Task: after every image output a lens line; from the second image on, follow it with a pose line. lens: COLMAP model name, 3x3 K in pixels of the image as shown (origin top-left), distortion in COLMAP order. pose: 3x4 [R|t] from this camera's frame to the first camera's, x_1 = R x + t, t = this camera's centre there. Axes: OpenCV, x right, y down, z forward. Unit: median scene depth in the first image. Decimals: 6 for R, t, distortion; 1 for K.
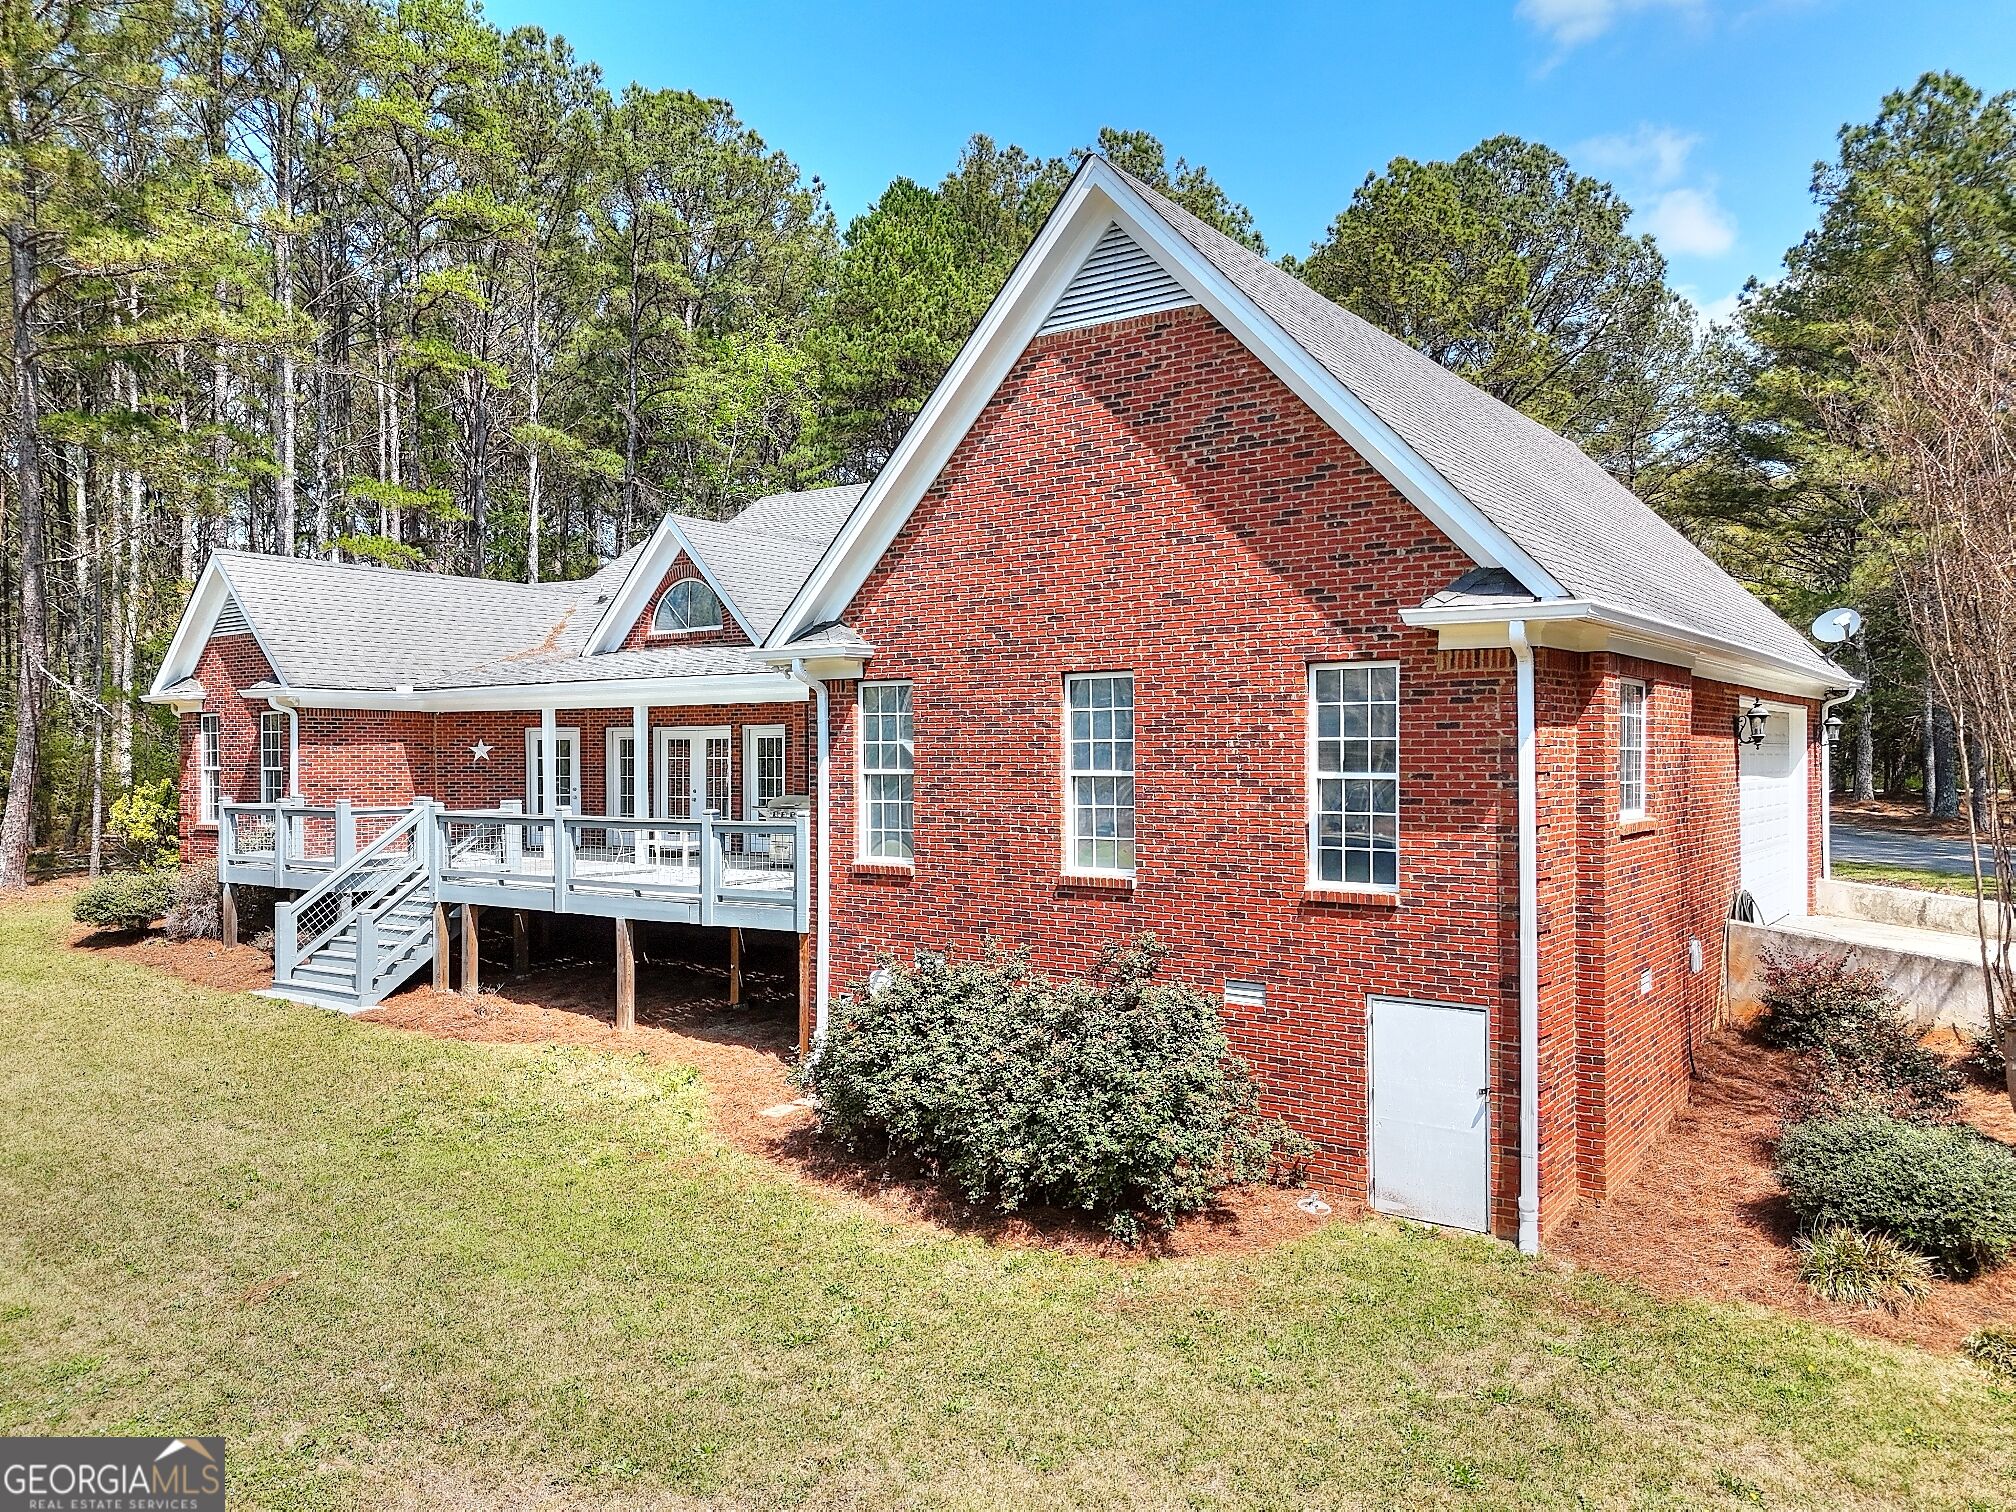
lens RADIAL K [[1495.3, 0, 1014.7], [0, 1495.3, 752.6], [0, 0, 1]] dist [0.078262, -0.061474]
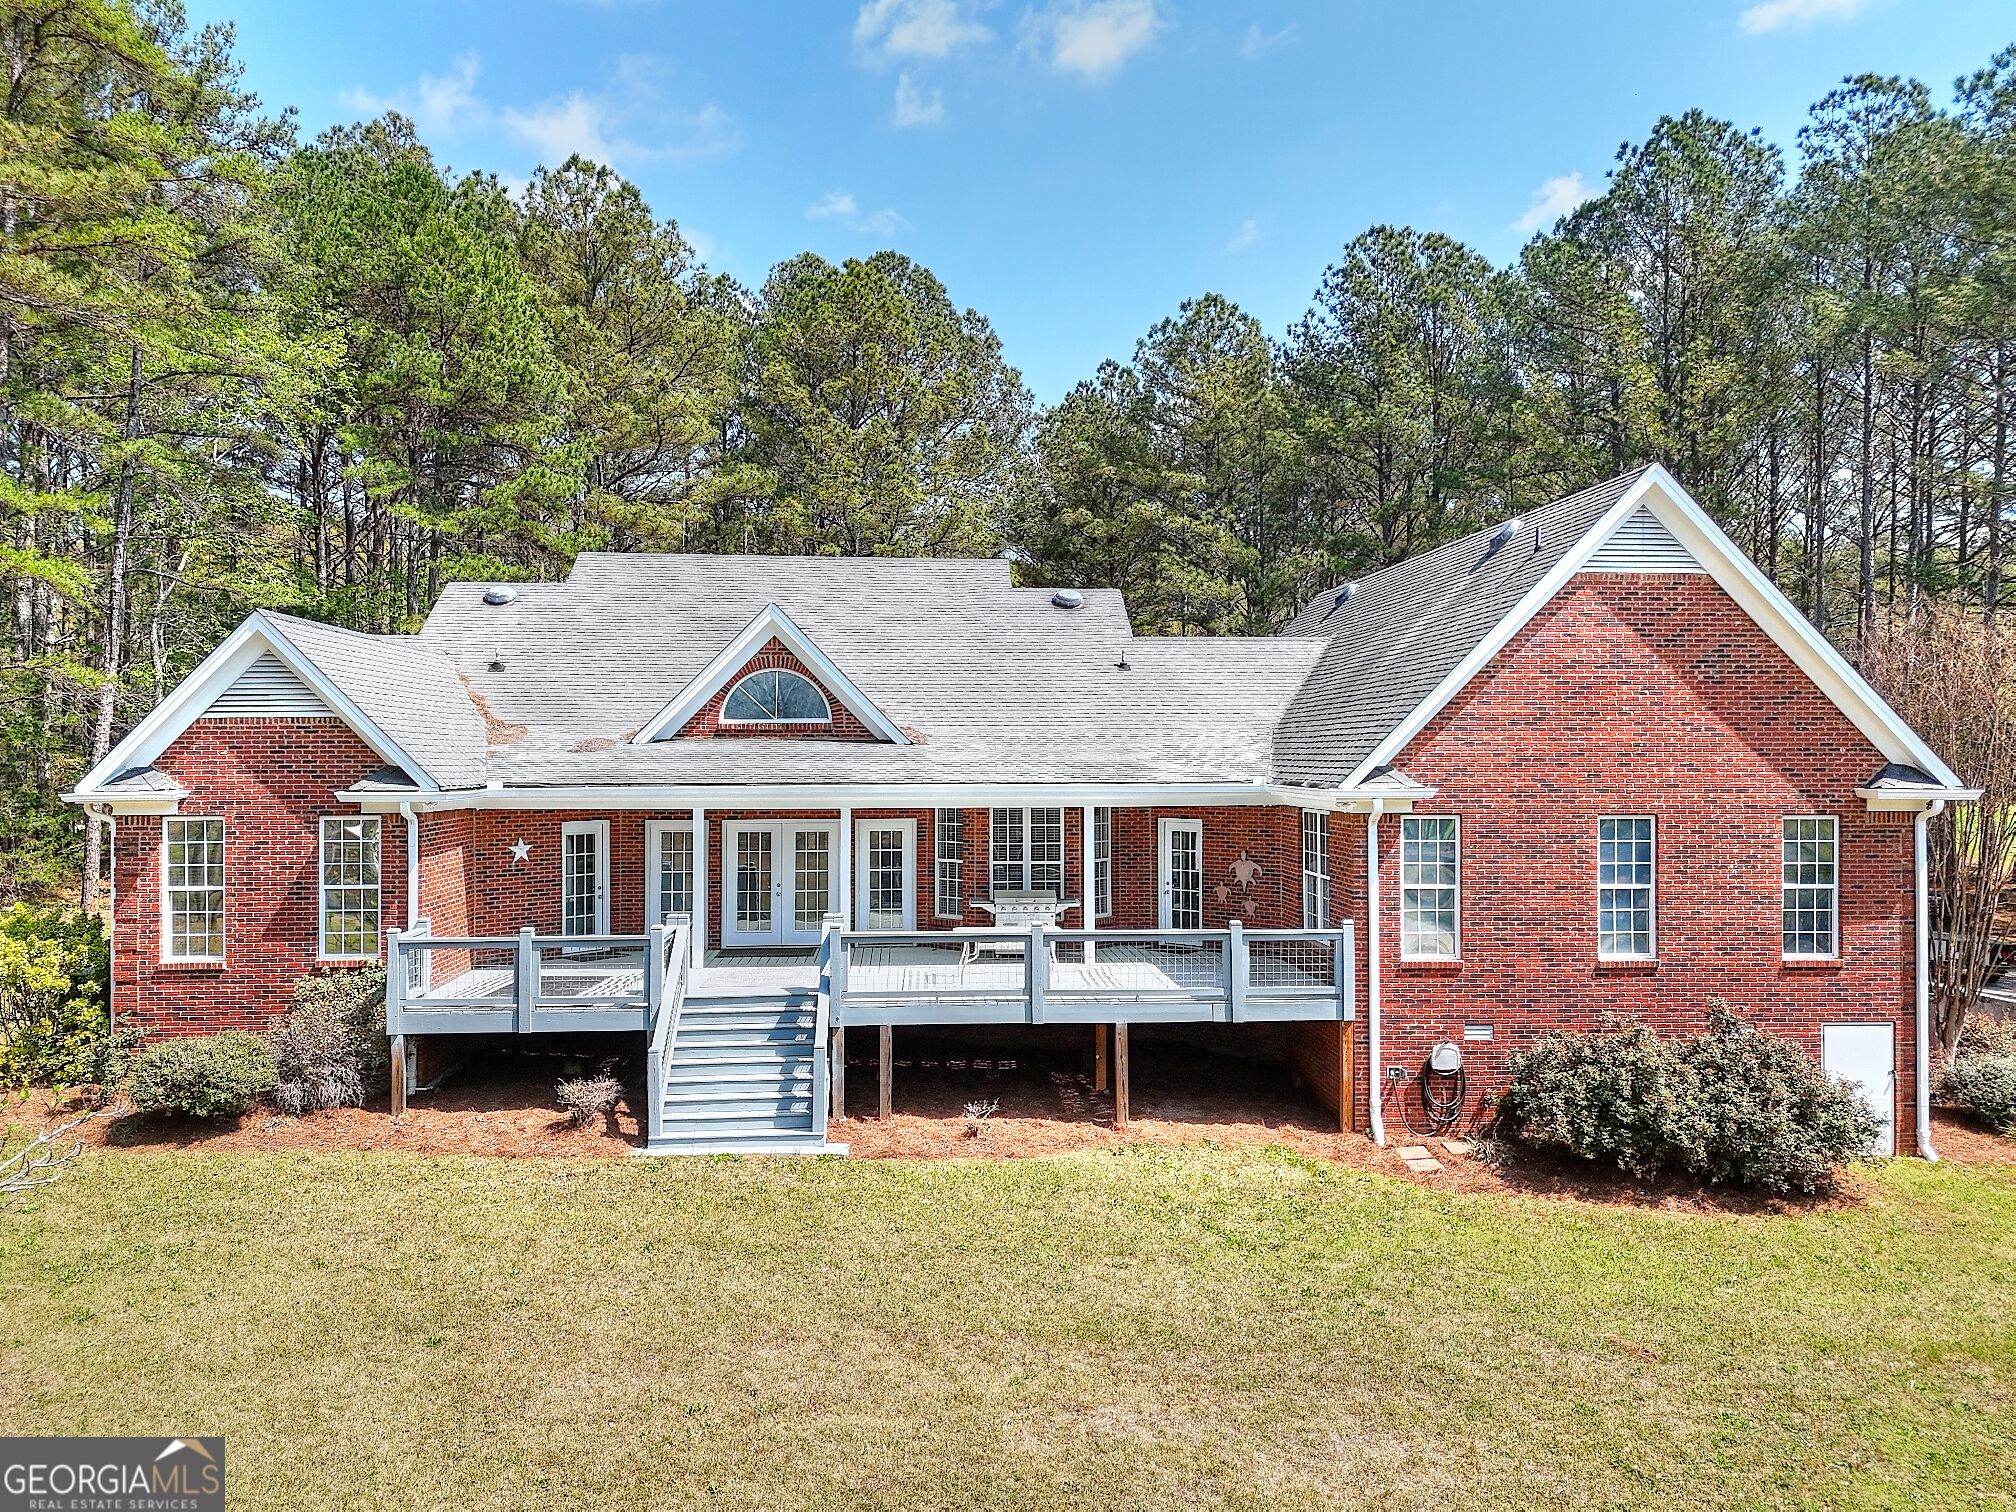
lens RADIAL K [[1495.3, 0, 1014.7], [0, 1495.3, 752.6], [0, 0, 1]] dist [0.078262, -0.061474]
pose [[0.761509, 0.003555, 0.648145, -1.168521], [-0.004200, 0.999991, -0.000551, -0.097730], [-0.648141, -0.002303, 0.761517, 0.251520]]
